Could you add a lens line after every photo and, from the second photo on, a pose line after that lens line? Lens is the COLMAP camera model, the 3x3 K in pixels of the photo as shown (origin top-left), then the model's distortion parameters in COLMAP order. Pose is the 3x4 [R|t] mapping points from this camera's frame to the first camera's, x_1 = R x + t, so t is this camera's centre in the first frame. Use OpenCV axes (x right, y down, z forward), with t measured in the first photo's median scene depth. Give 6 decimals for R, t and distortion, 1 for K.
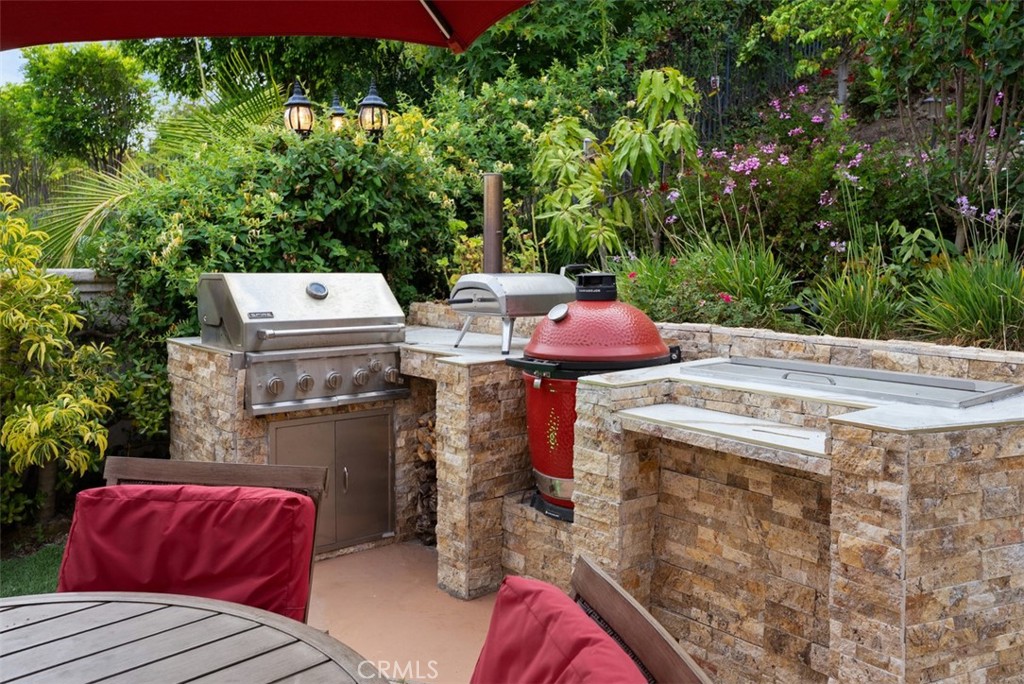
lens RADIAL K [[827.2, 0, 510.9], [0, 827.2, 313.9], [0, 0, 1]] dist [-0.005003, 0.009310]
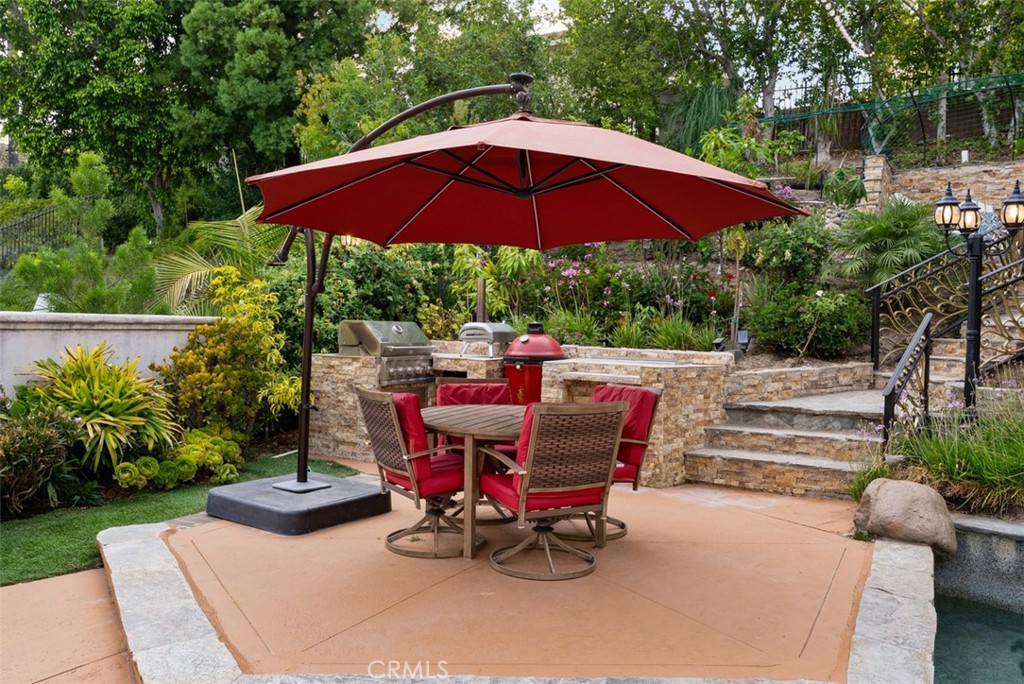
lens RADIAL K [[767.0, 0, 514.0], [0, 767.0, 346.4], [0, 0, 1]] dist [0.008879, -0.001271]
pose [[0.940471, 0.003825, 0.339853, -0.711843], [0.007054, 0.999502, -0.030769, 0.087892], [-0.339801, 0.031335, 0.939975, -1.071708]]
